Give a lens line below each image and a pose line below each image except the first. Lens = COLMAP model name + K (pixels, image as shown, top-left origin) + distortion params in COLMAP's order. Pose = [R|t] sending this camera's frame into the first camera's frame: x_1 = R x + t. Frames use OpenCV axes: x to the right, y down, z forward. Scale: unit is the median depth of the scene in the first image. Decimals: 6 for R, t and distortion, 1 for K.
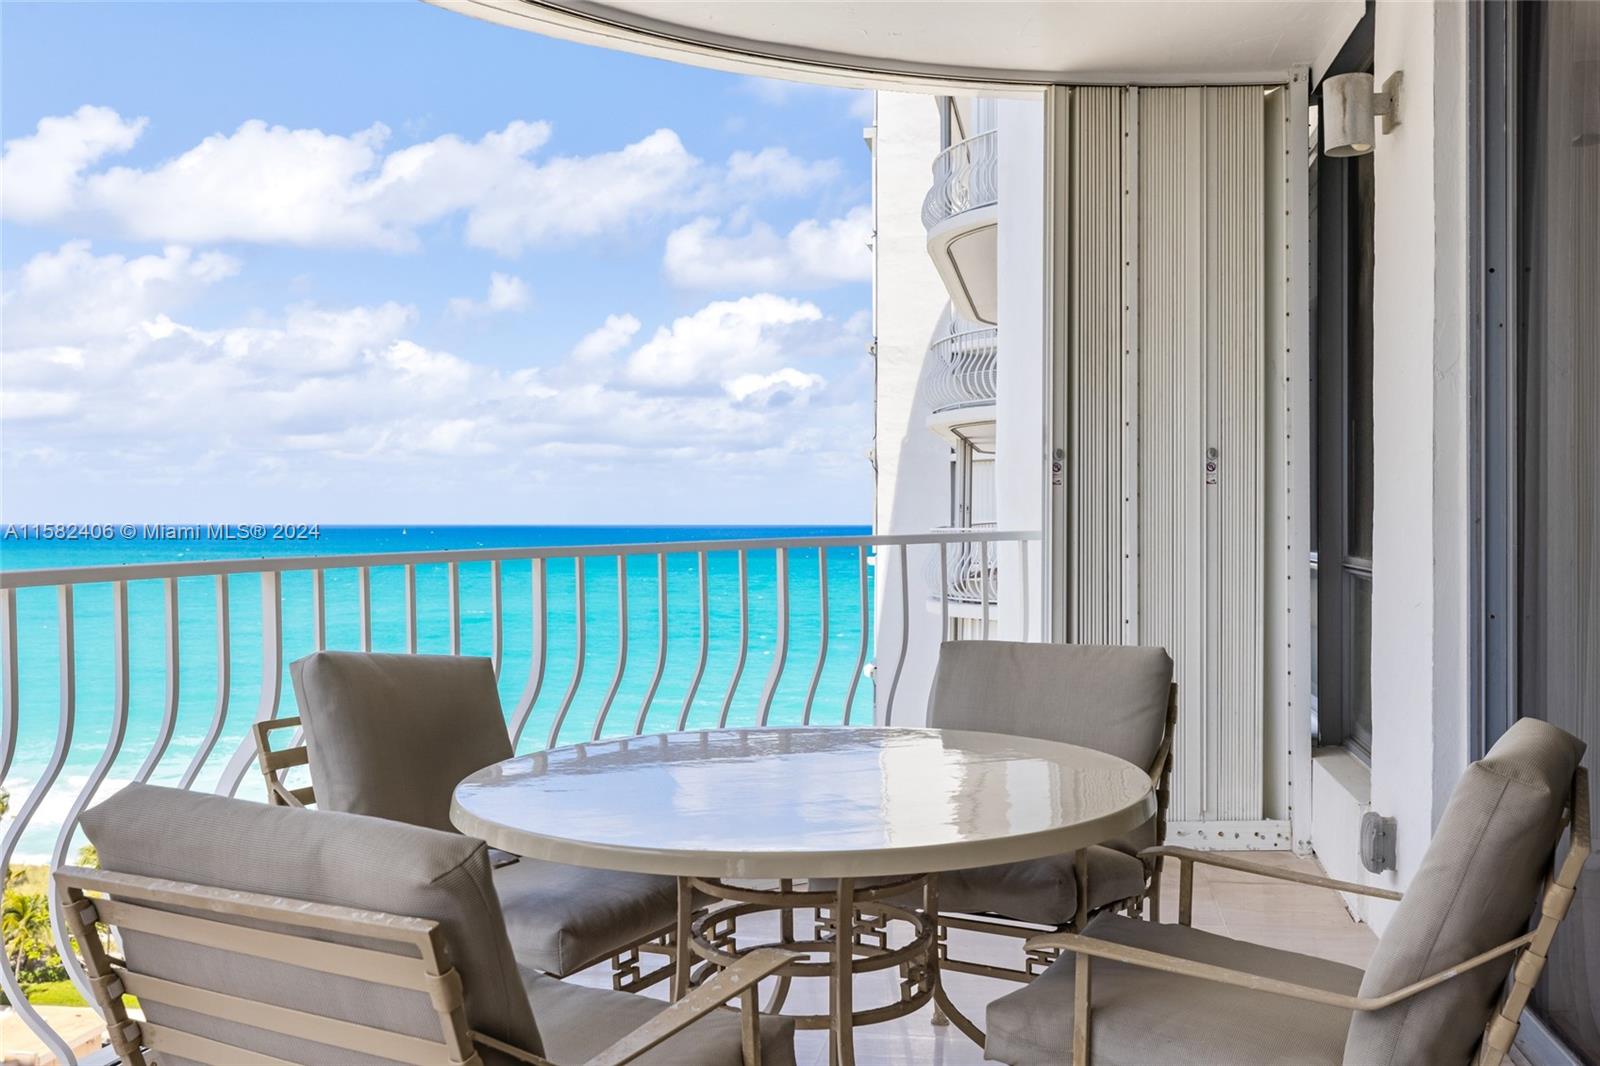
lens RADIAL K [[1424.1, 0, 814.5], [0, 1424.1, 525.1], [0, 0, 1]] dist [0.014246, -0.005822]
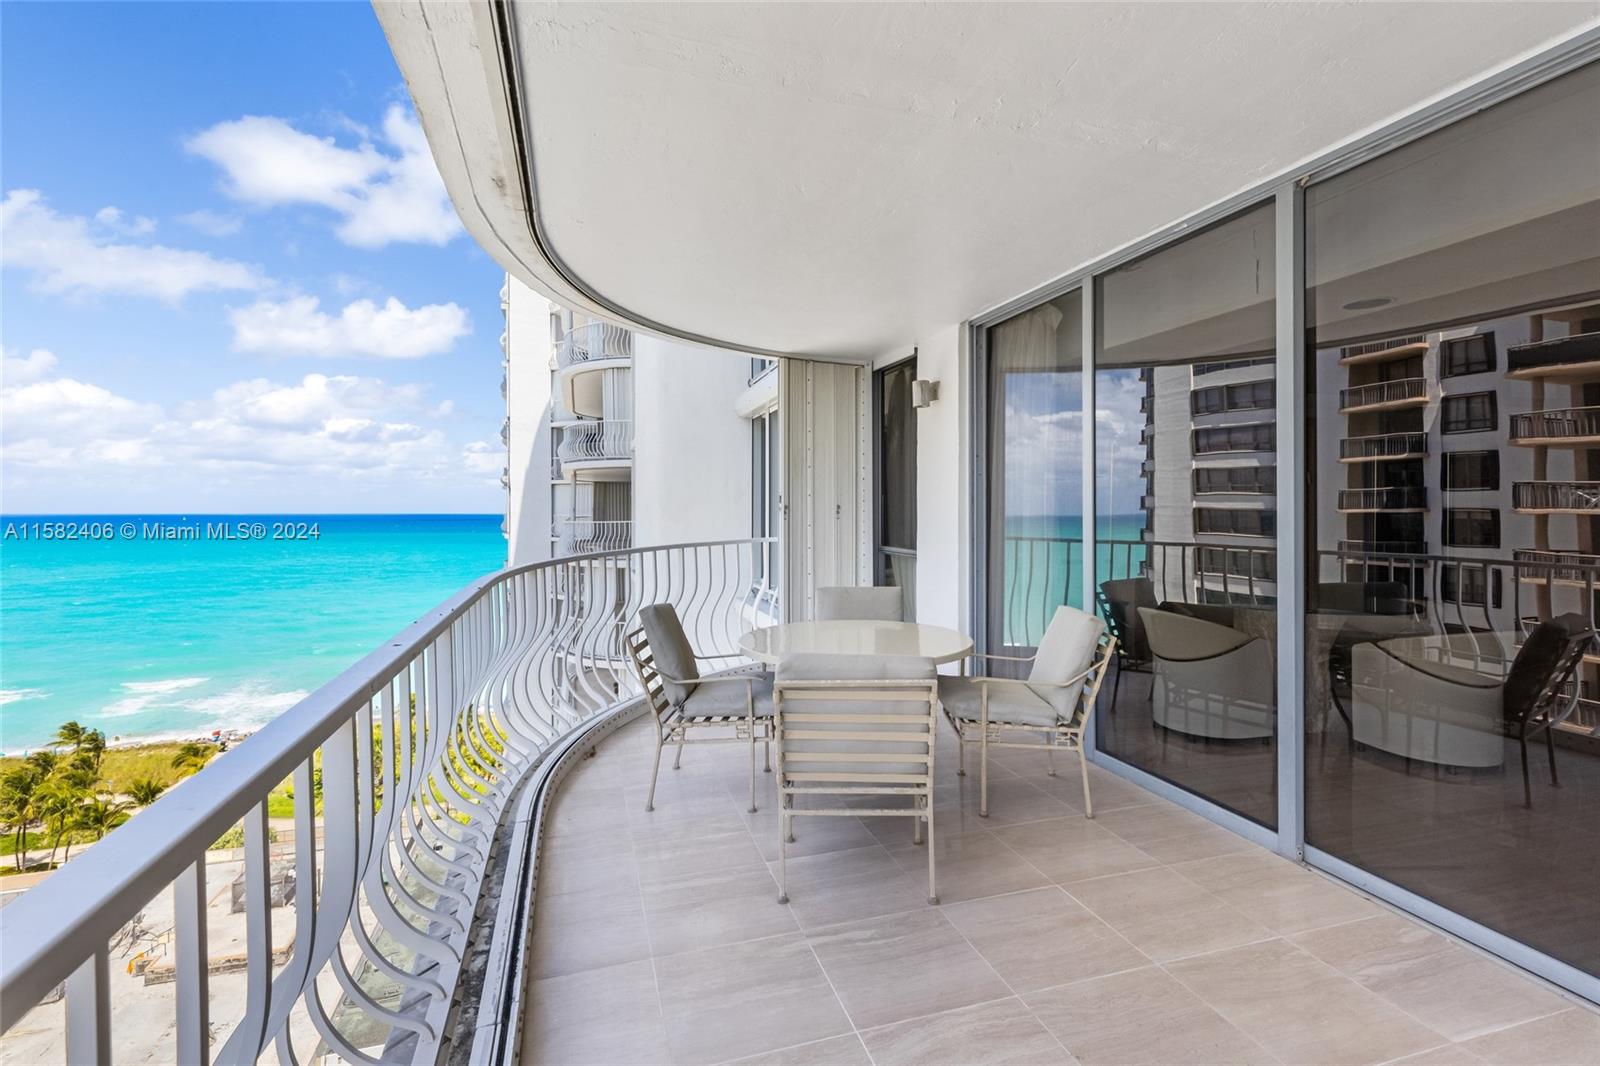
lens RADIAL K [[735.8, 0, 799.4], [0, 735.8, 530.9], [0, 0, 1]] dist [0.005895, -0.000841]
pose [[0.881135, -0.009566, 0.472768, -0.411915], [-0.002403, 0.999692, 0.024706, -0.040768], [-0.472858, -0.022906, 0.880841, -0.134462]]
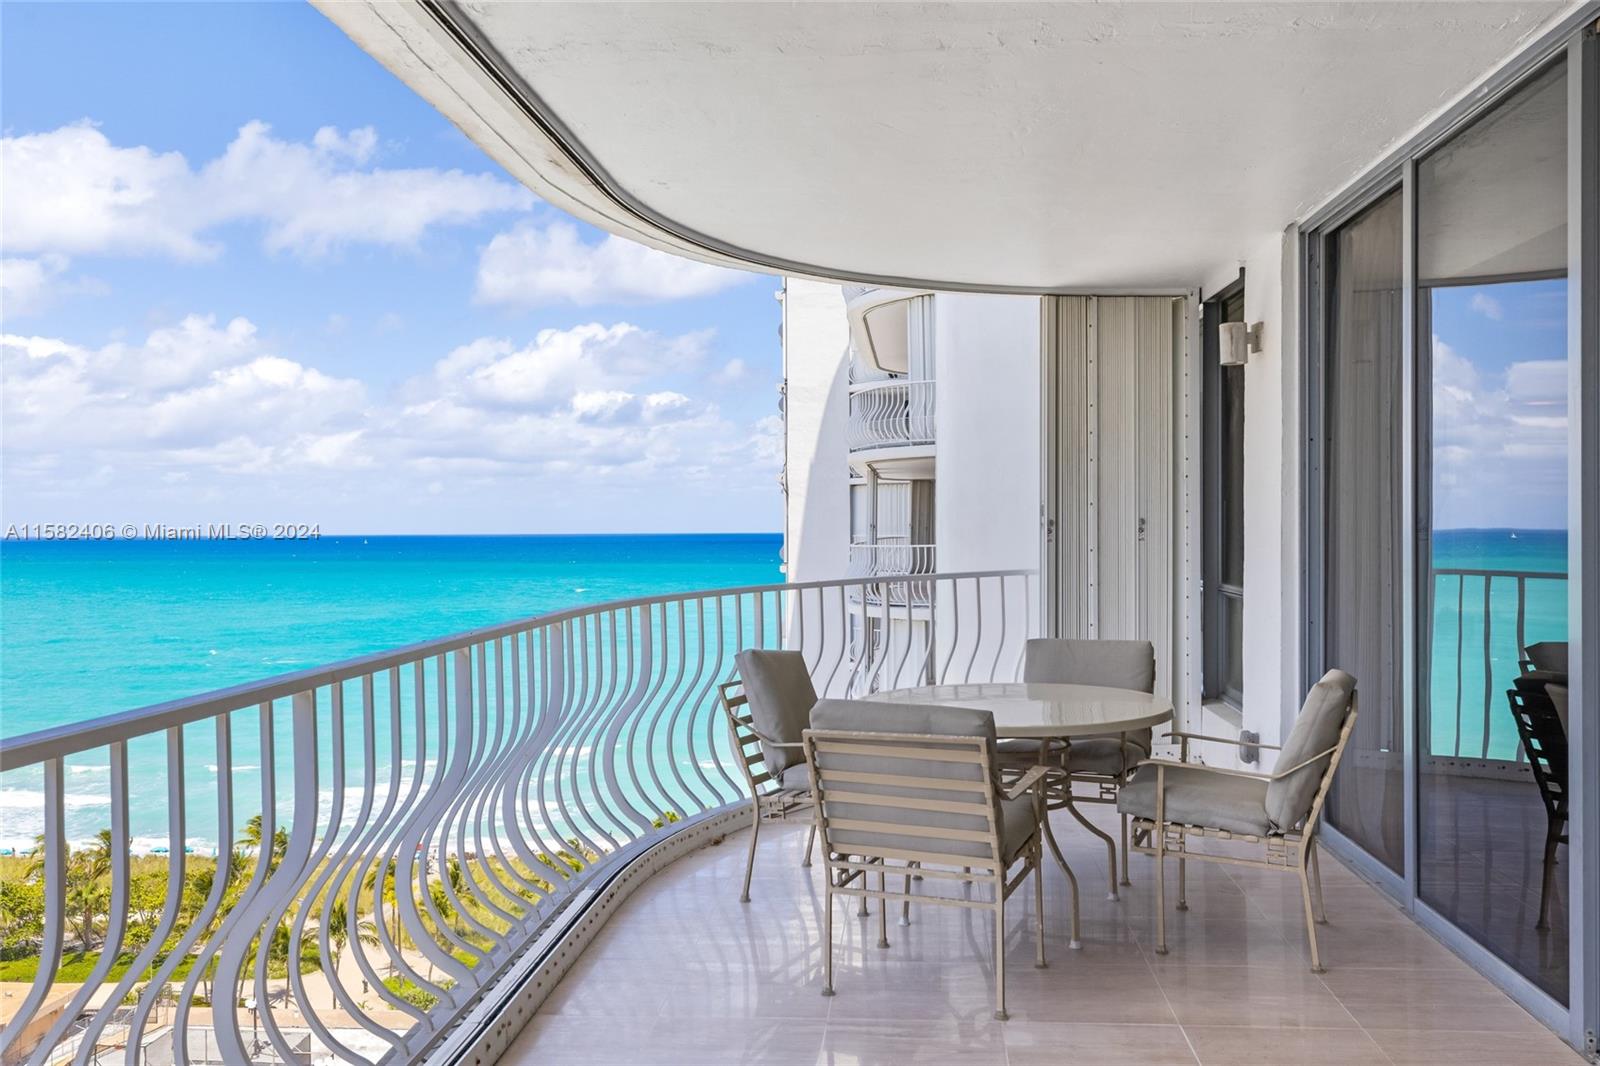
lens RADIAL K [[1328.0, 0, 804.0], [0, 1328.0, 558.8], [0, 0, 1]] dist [0.009153, -0.002422]
pose [[0.995238, -0.009358, 0.097029, -0.257120], [0.007326, 0.999747, 0.021269, -0.043315], [-0.097203, -0.020457, 0.995054, -0.483511]]
